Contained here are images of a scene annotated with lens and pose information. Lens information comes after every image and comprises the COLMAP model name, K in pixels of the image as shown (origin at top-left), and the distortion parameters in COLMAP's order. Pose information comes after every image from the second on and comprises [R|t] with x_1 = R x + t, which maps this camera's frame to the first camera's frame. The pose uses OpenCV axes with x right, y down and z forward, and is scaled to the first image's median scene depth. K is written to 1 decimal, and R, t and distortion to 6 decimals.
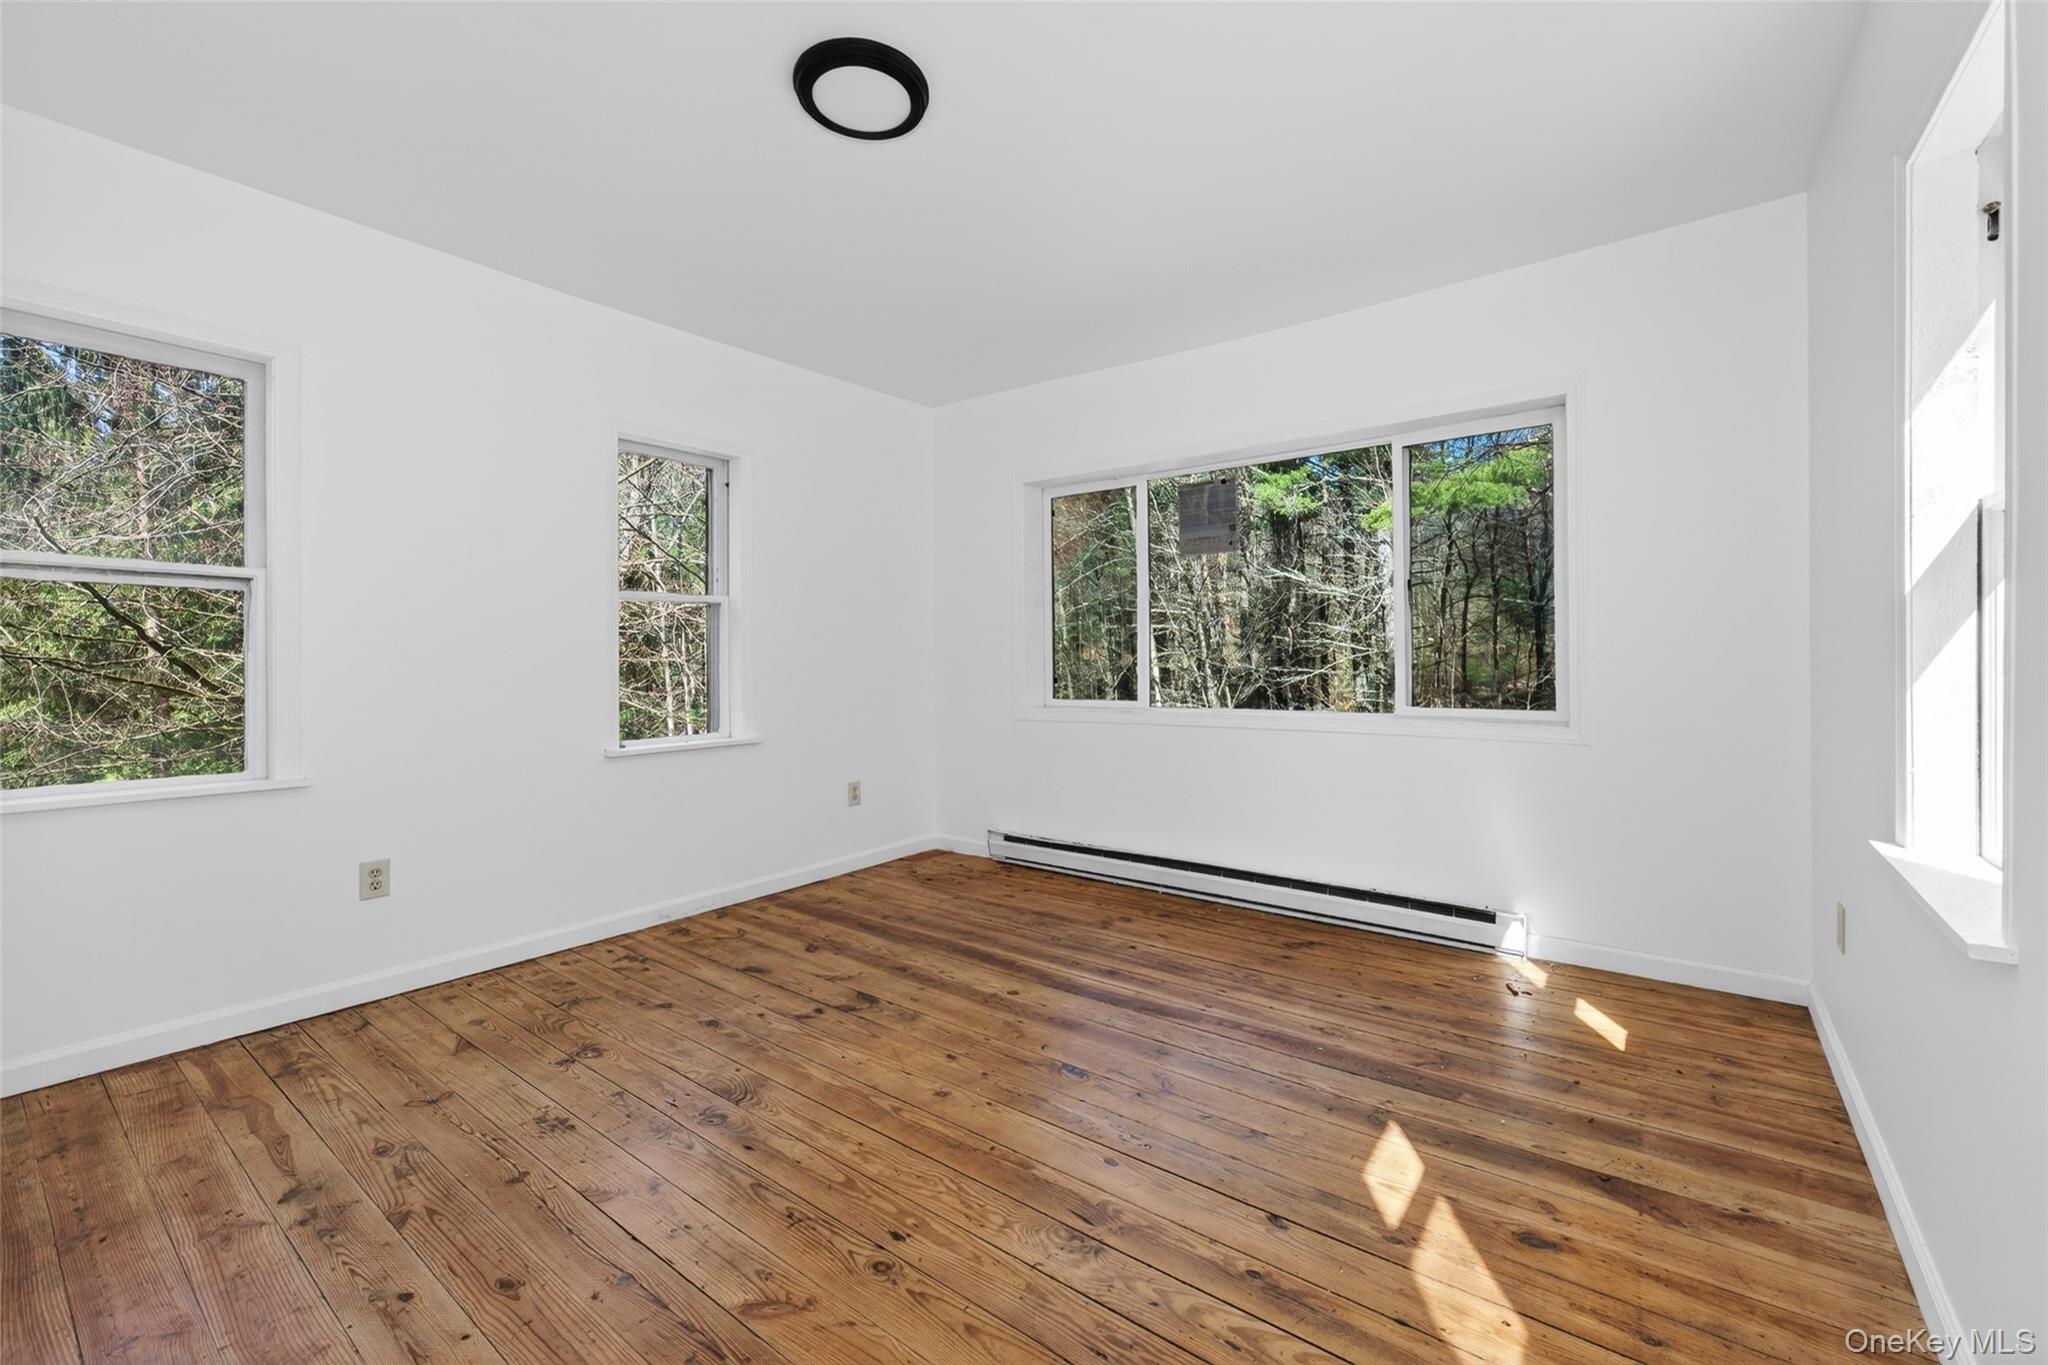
lens RADIAL K [[834.6, 0, 1022.6], [0, 834.6, 673.4], [0, 0, 1]] dist [-0.001432, -0.000010]
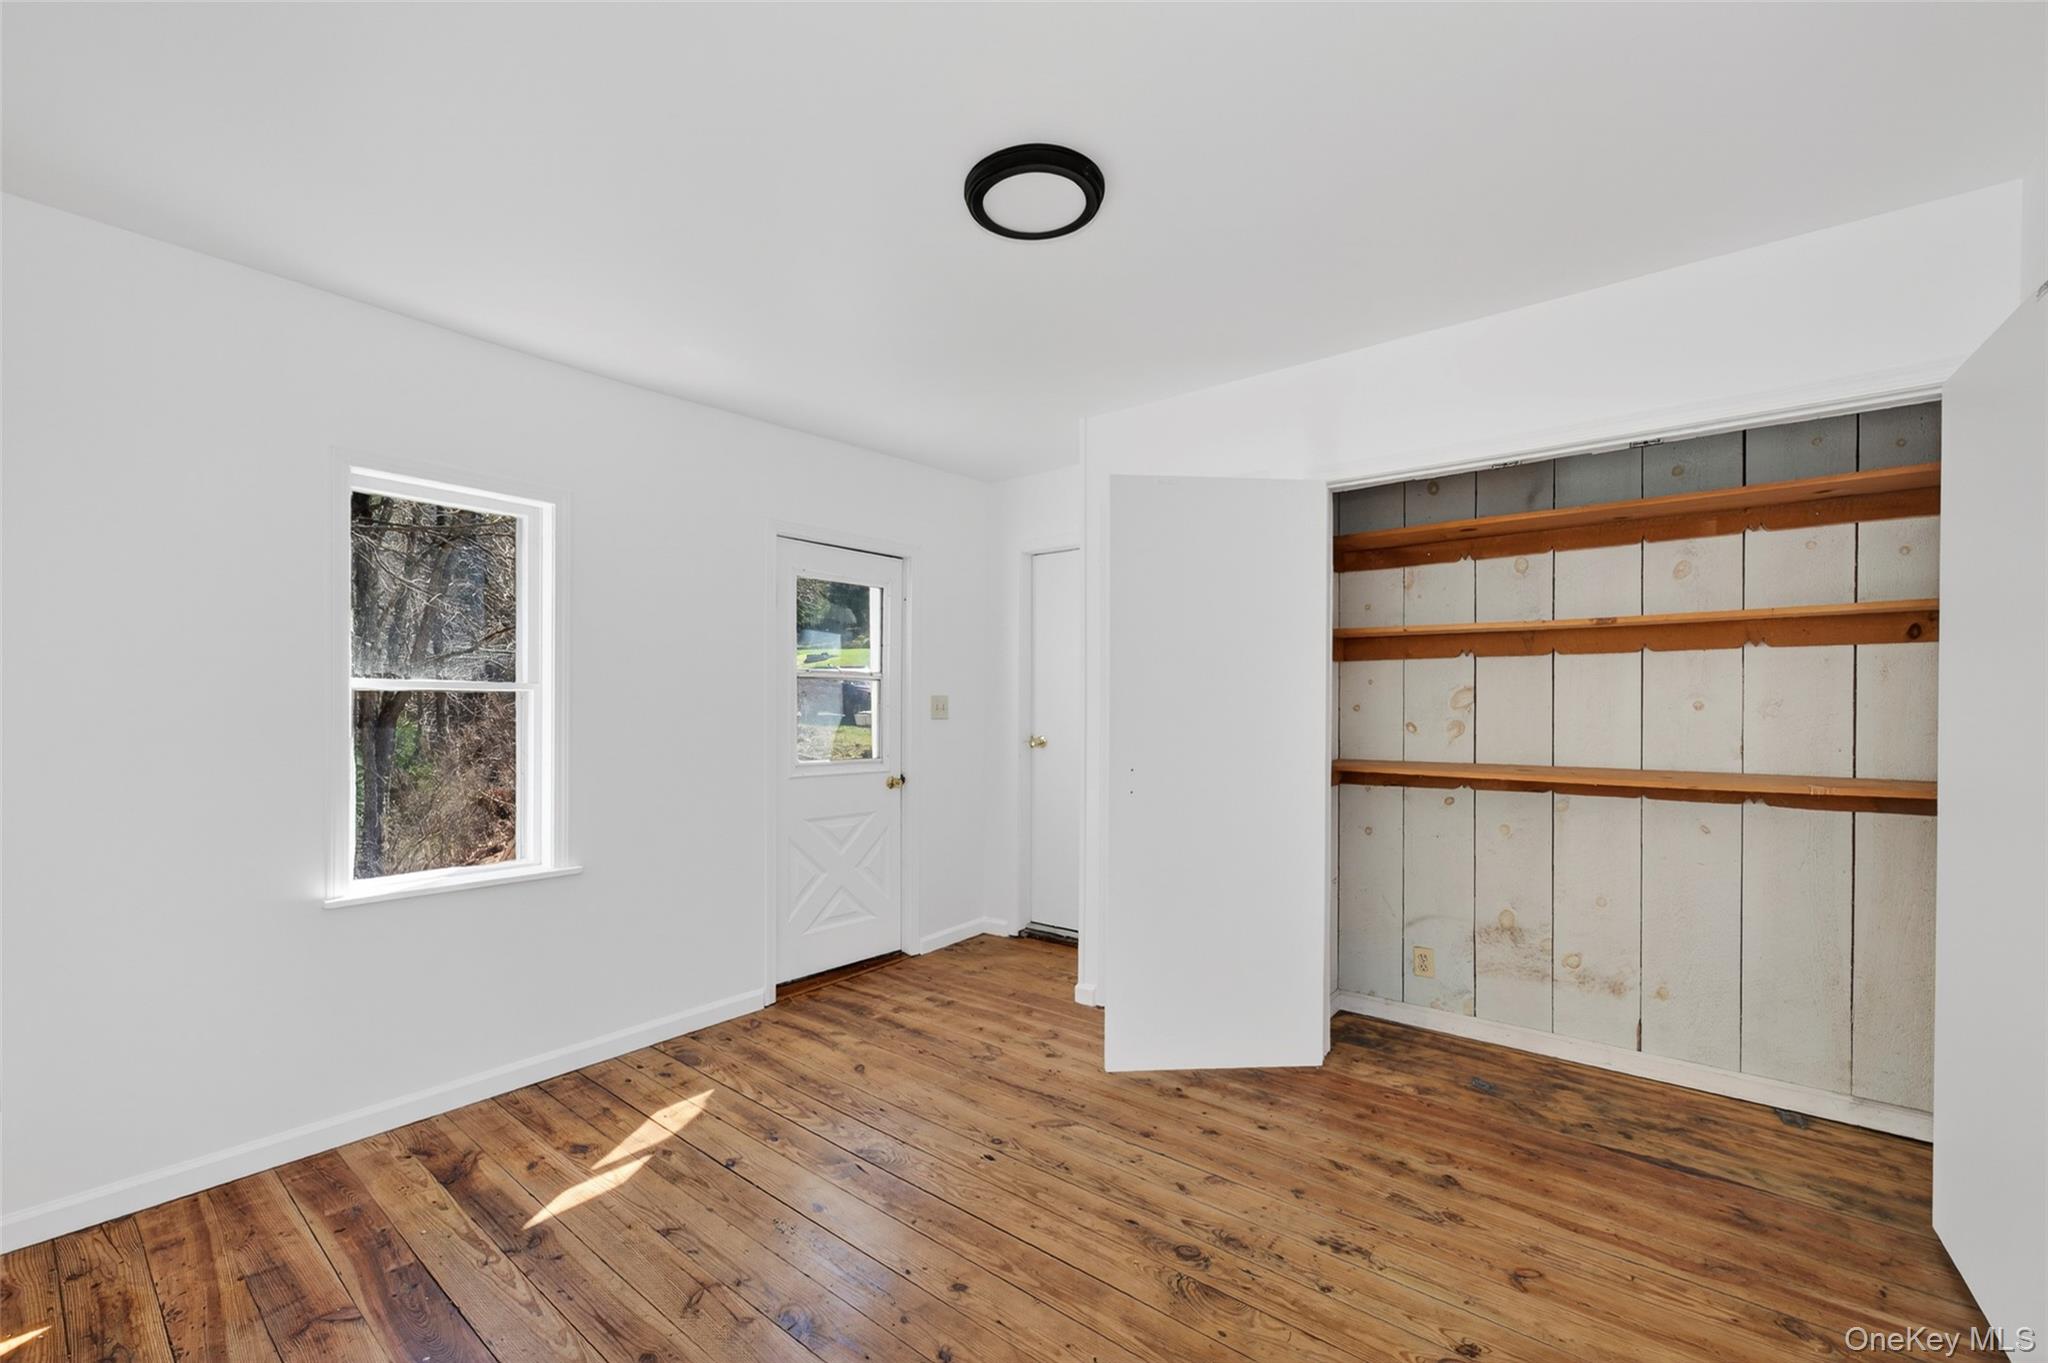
lens RADIAL K [[834.6, 0, 1028.0], [0, 834.6, 689.1], [0, 0, 1]] dist [-0.001432, -0.000010]
pose [[-0.999758, 0.006224, 0.021082, -0.231146], [0.006315, 0.999971, 0.004220, -0.158464], [-0.021055, 0.004353, -0.999769, 2.255808]]
